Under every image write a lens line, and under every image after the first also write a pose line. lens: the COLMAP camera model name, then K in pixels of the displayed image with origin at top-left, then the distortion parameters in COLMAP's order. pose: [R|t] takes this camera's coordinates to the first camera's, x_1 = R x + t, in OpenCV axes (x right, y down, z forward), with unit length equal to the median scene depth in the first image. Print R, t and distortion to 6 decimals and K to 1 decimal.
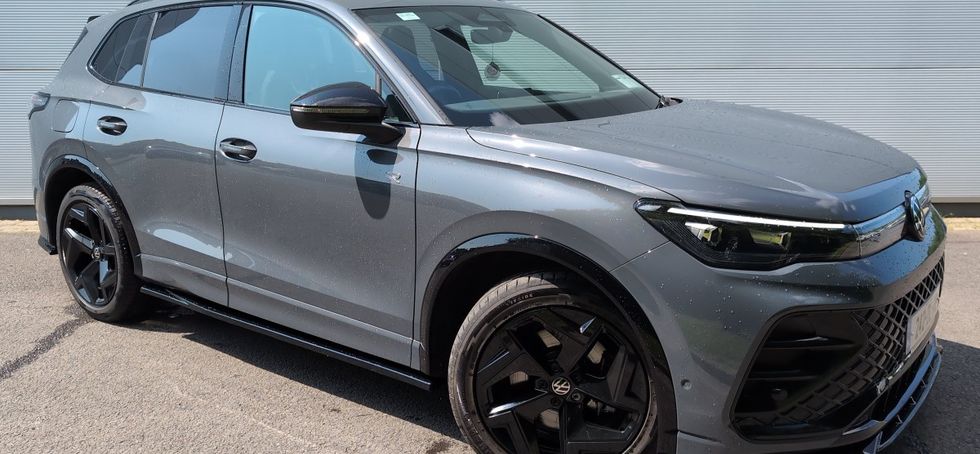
lens RADIAL K [[828.7, 0, 490.0], [0, 828.7, 227.0], [0, 0, 1]] dist [0.011239, -0.002550]
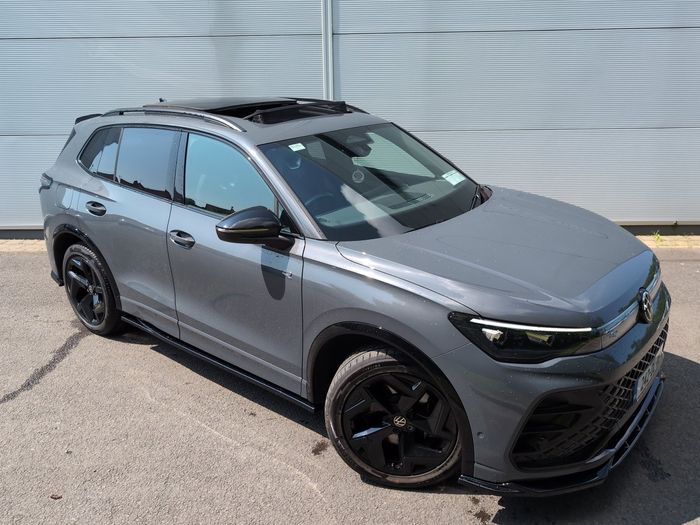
lens RADIAL K [[593.0, 0, 350.0], [0, 593.0, 262.5], [0, 0, 1]] dist [0.002779, 0.010591]
pose [[0.999487, -0.002364, -0.031943, 0.027183], [0.005985, 0.993494, 0.113726, -0.190527], [0.031467, -0.113859, 0.992998, -0.032496]]
